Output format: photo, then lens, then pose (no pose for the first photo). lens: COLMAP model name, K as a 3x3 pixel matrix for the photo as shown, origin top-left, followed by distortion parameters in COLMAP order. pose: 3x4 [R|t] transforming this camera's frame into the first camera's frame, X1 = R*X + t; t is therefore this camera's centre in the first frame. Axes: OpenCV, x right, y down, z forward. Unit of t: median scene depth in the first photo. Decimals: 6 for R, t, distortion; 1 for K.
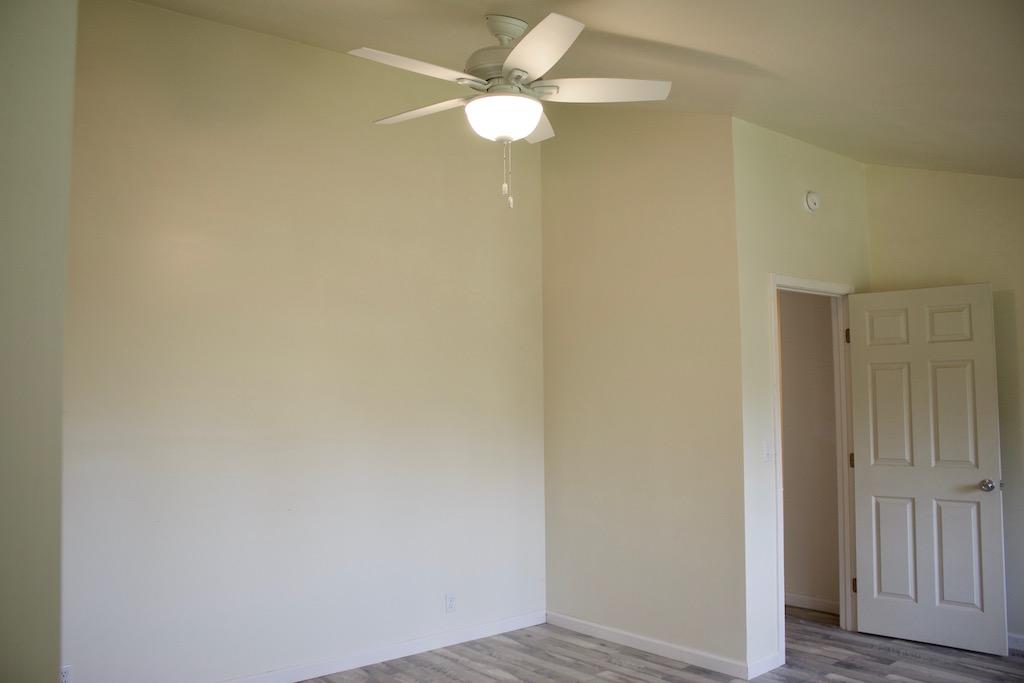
lens RADIAL K [[842.0, 0, 512.0], [0, 842.0, 341.5], [0, 0, 1]] dist [-0.161298, 0.145424]
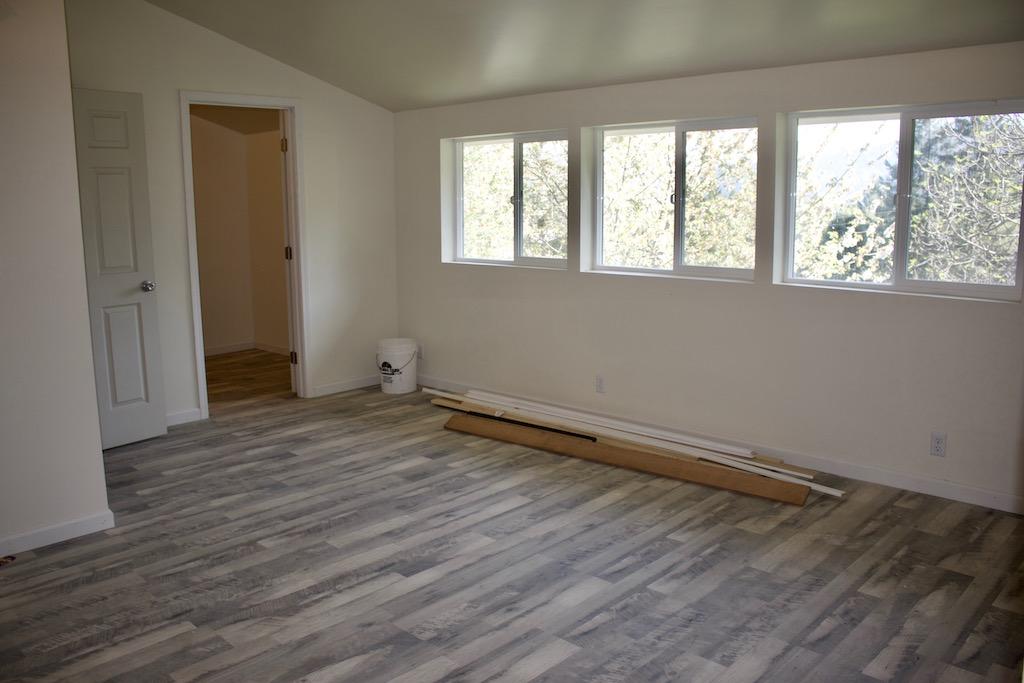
lens RADIAL K [[830.1, 0, 512.0], [0, 830.1, 341.5], [0, 0, 1]] dist [-0.070667, 0.007112]
pose [[-0.292815, -0.170523, 0.940841, -0.581500], [-0.103767, 0.983825, 0.146018, 0.041204], [-0.950522, -0.054872, -0.305773, 0.859728]]
